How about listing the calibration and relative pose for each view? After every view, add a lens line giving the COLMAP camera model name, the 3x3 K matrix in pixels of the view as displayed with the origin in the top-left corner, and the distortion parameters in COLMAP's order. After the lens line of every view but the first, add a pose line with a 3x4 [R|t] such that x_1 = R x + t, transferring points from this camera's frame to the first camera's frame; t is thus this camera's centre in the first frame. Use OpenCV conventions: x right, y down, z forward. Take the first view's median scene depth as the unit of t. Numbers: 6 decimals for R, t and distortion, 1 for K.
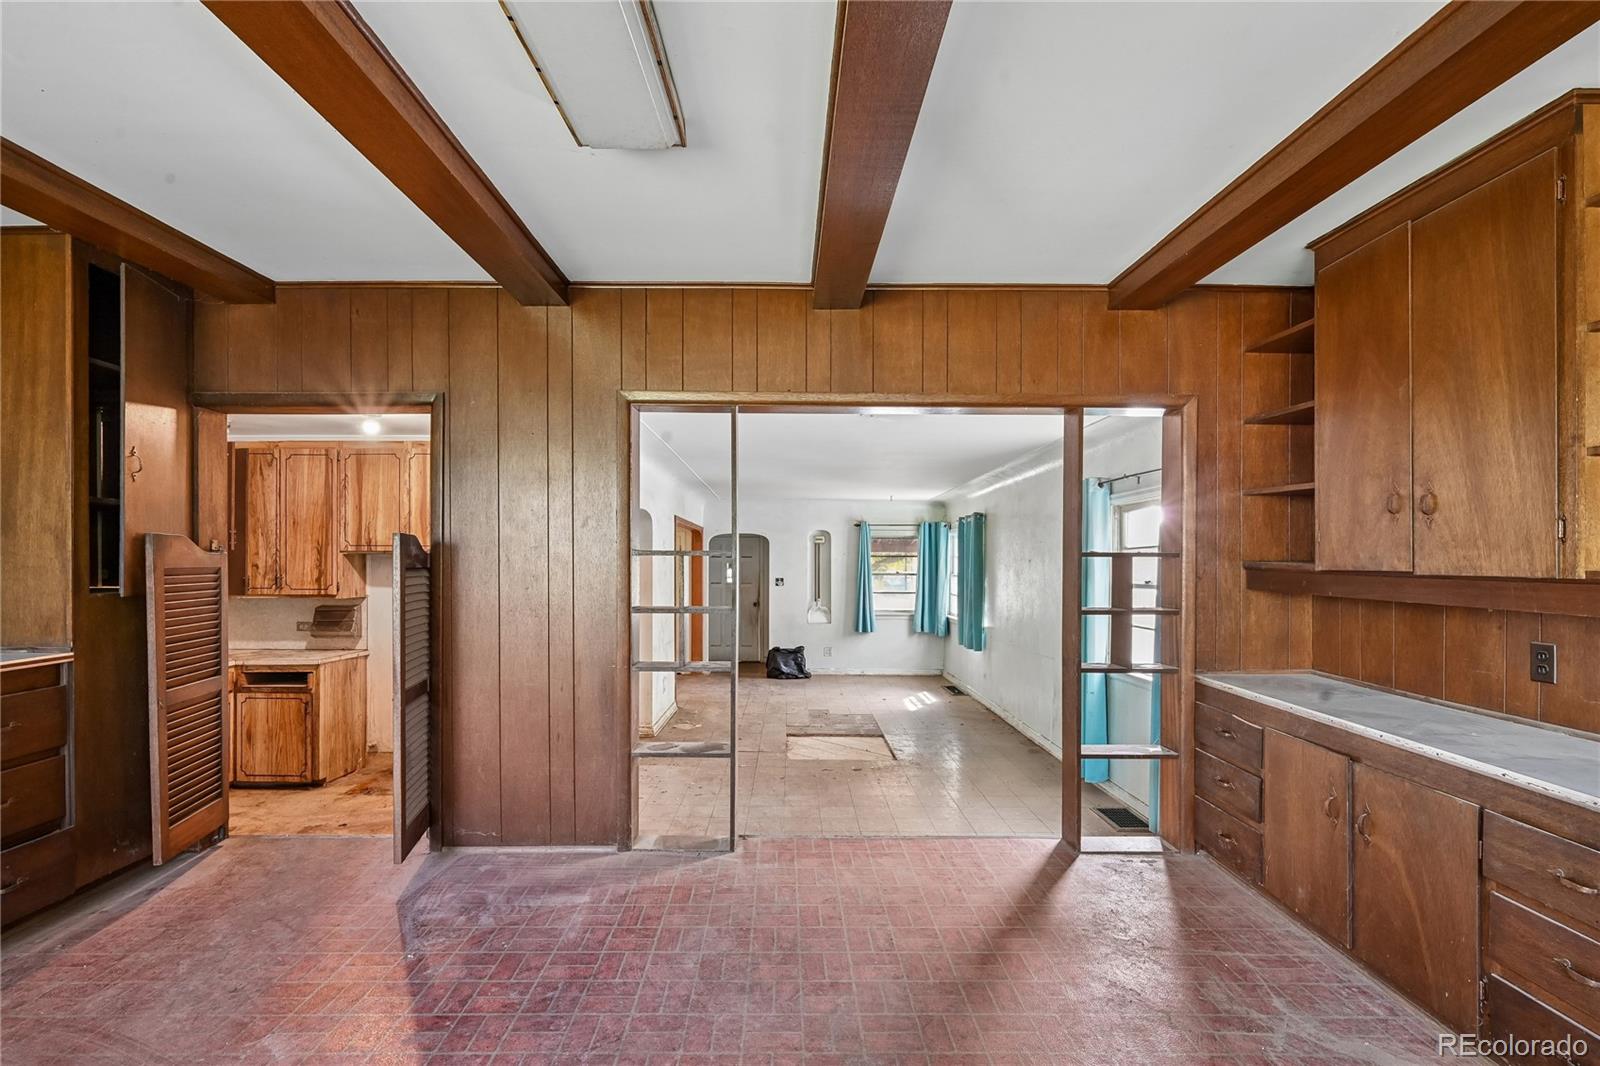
lens RADIAL K [[728.2, 0, 783.5], [0, 728.2, 567.4], [0, 0, 1]] dist [-0.000066, 0.001496]
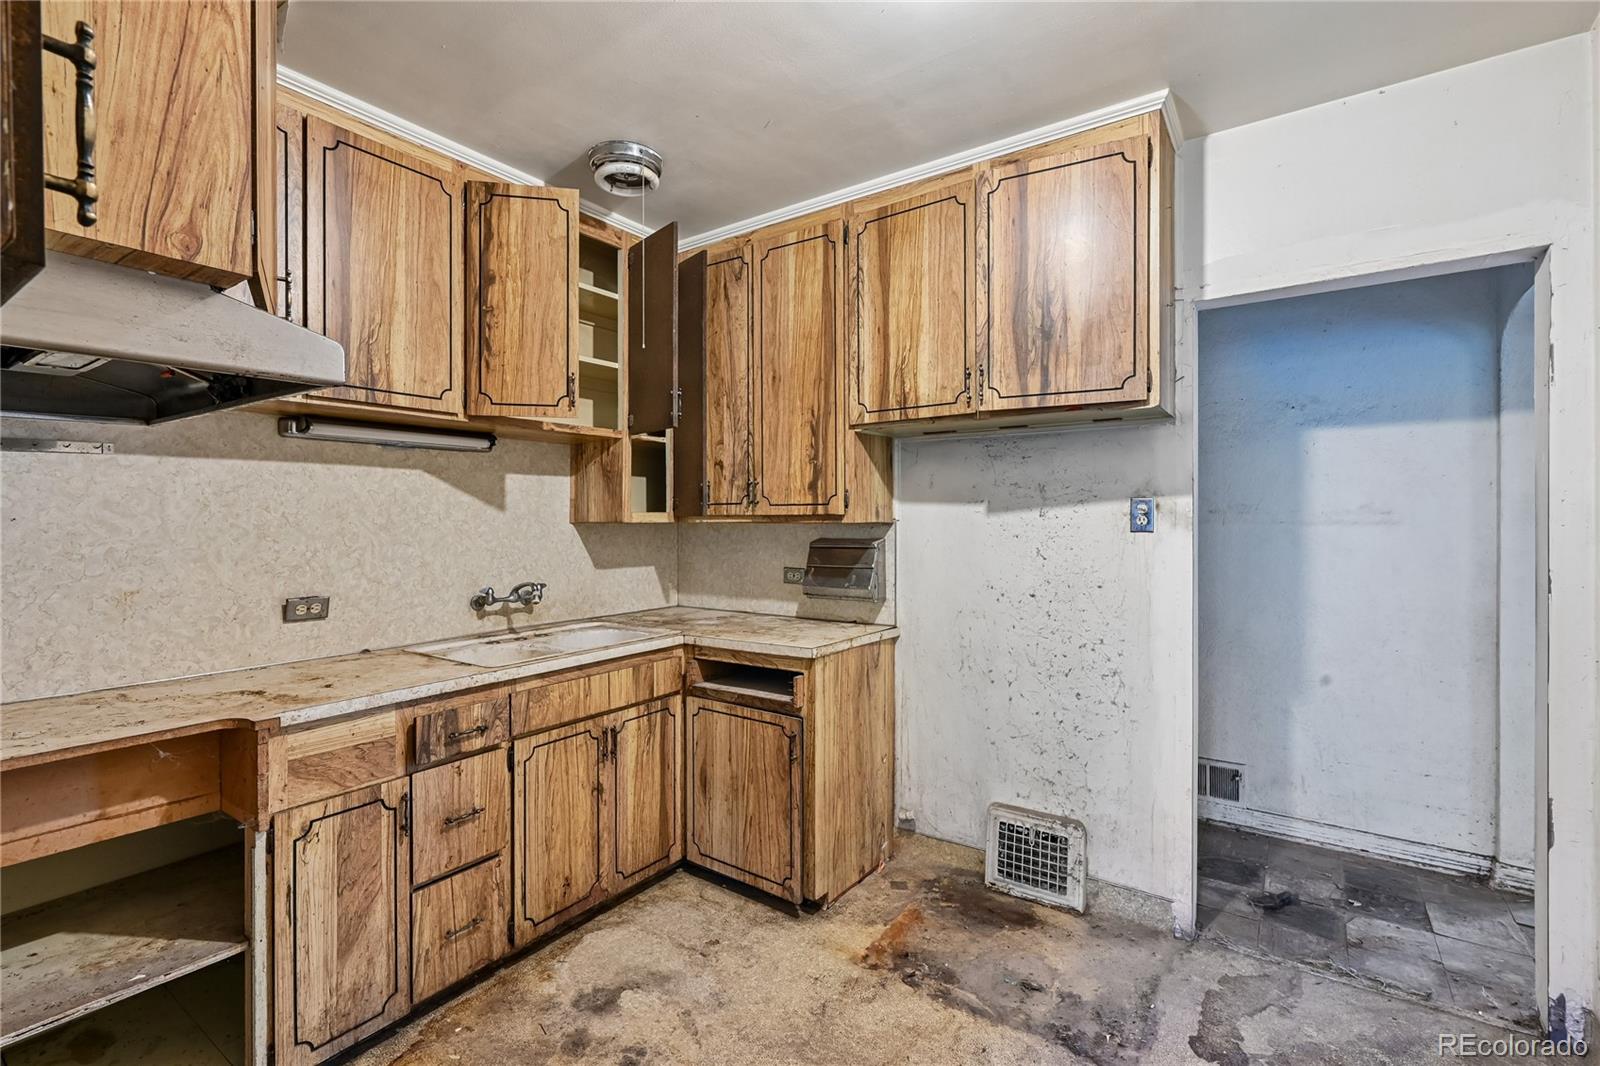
lens RADIAL K [[728.2, 0, 796.5], [0, 728.2, 521.0], [0, 0, 1]] dist [-0.000066, 0.001496]
pose [[0.818647, -0.004054, -0.574282, -0.357538], [0.004977, 0.999988, 0.000036, 0.041670], [0.574275, -0.002887, 0.818658, 0.578903]]
